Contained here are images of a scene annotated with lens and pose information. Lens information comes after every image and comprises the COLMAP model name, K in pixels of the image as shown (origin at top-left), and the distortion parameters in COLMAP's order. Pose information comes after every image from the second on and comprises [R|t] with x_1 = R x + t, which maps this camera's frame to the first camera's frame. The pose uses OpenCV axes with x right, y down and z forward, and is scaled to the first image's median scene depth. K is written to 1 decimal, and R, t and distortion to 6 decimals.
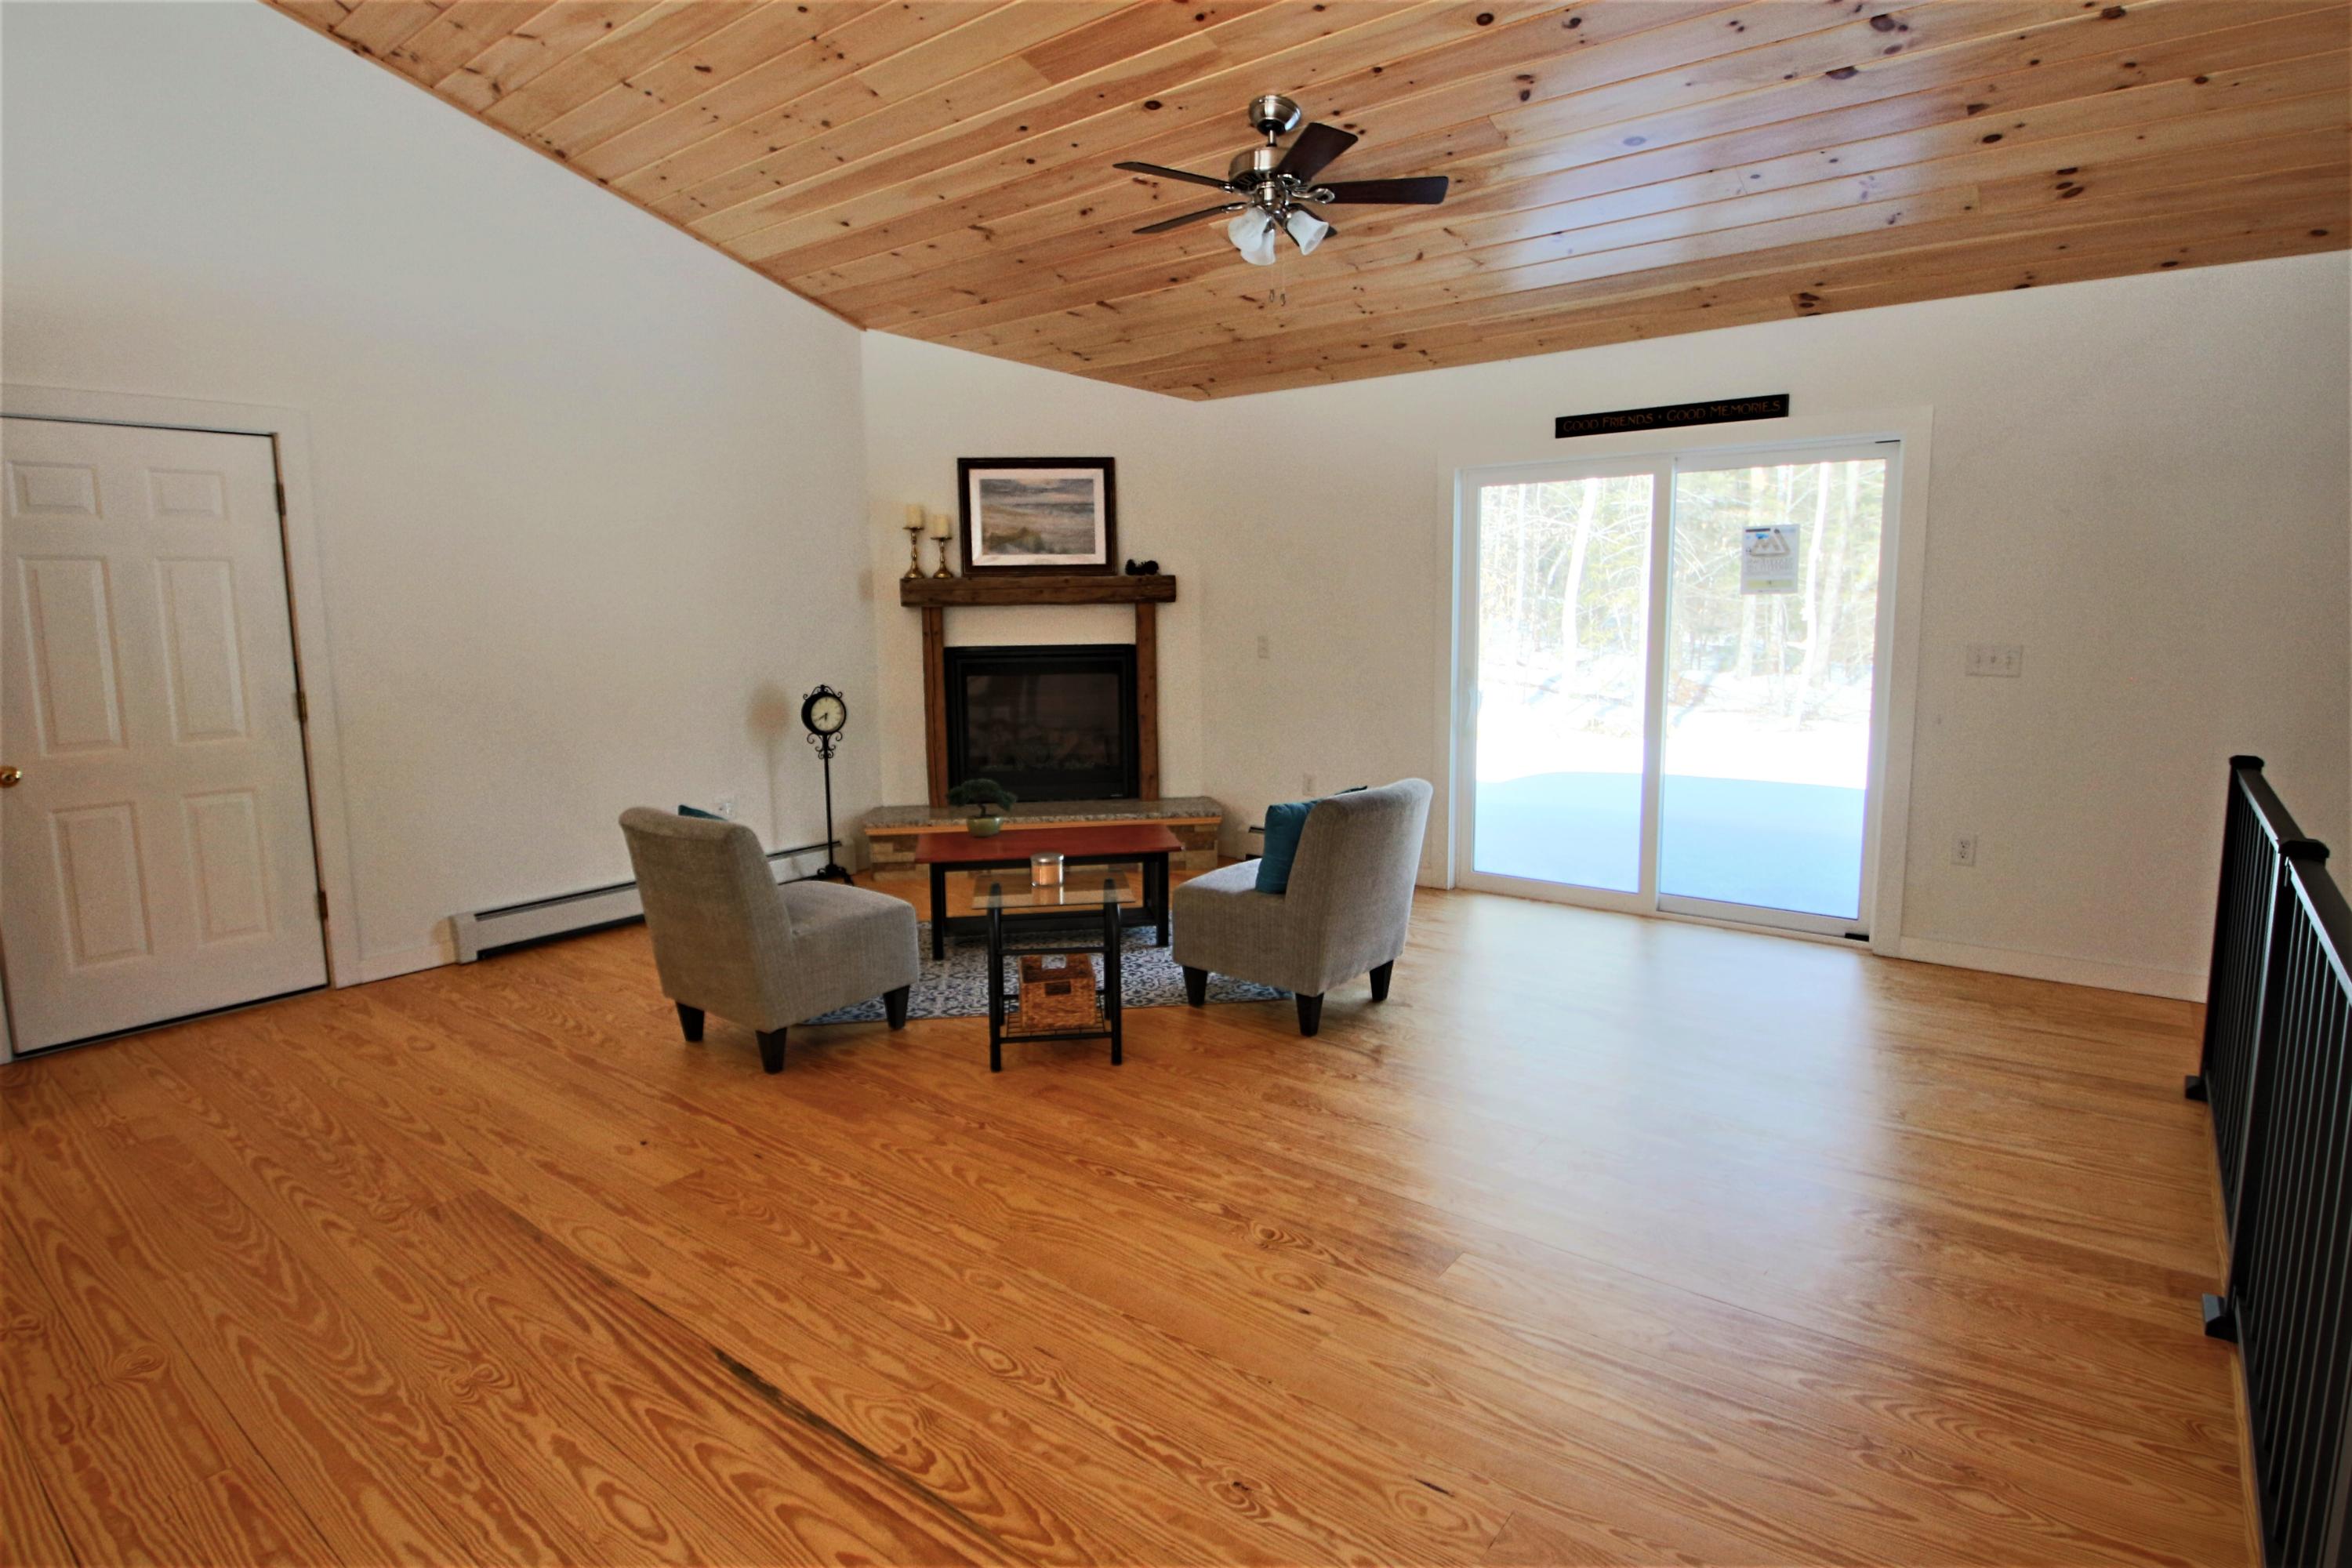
lens RADIAL K [[1204.4, 0, 1183.6], [0, 1204.4, 771.9], [0, 0, 1]] dist [0.018134, -0.033378]
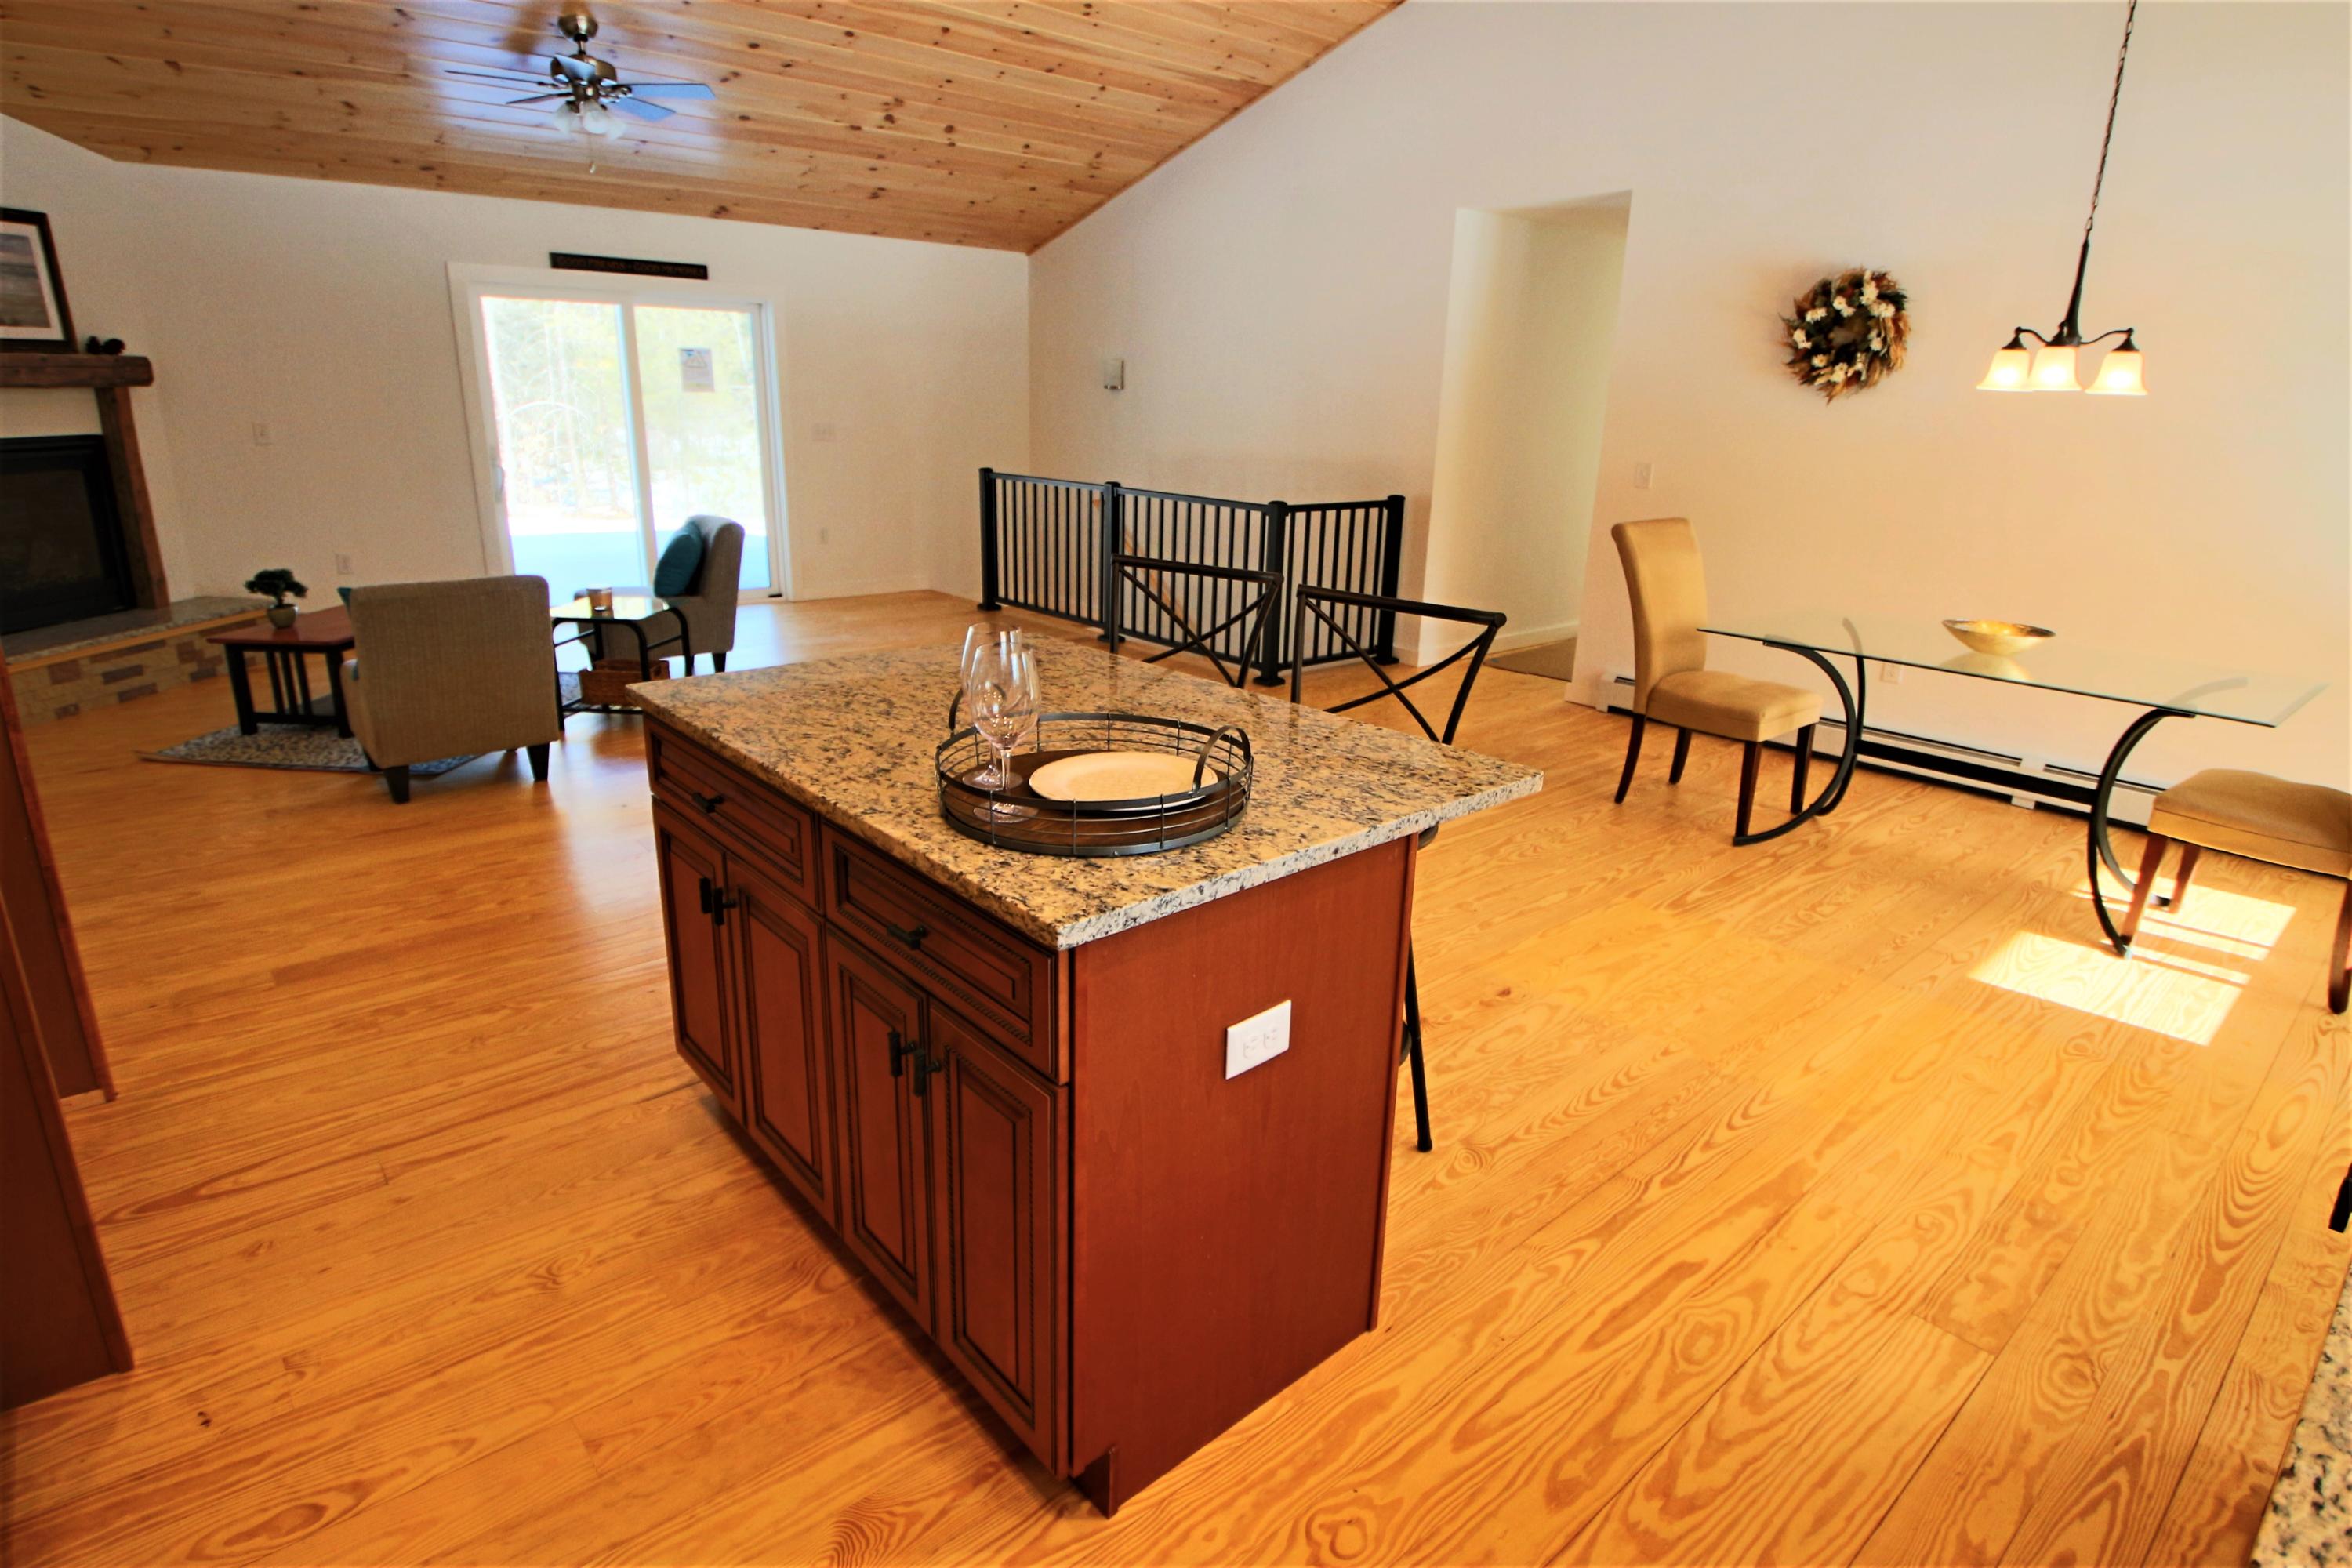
lens RADIAL K [[1204.4, 0, 1183.6], [0, 1204.4, 771.9], [0, 0, 1]] dist [0.018134, -0.033378]
pose [[0.161012, -0.268487, 0.949732, -0.898855], [0.126632, 0.959953, 0.249908, 0.014088], [-0.978795, 0.080029, 0.188563, 0.093102]]
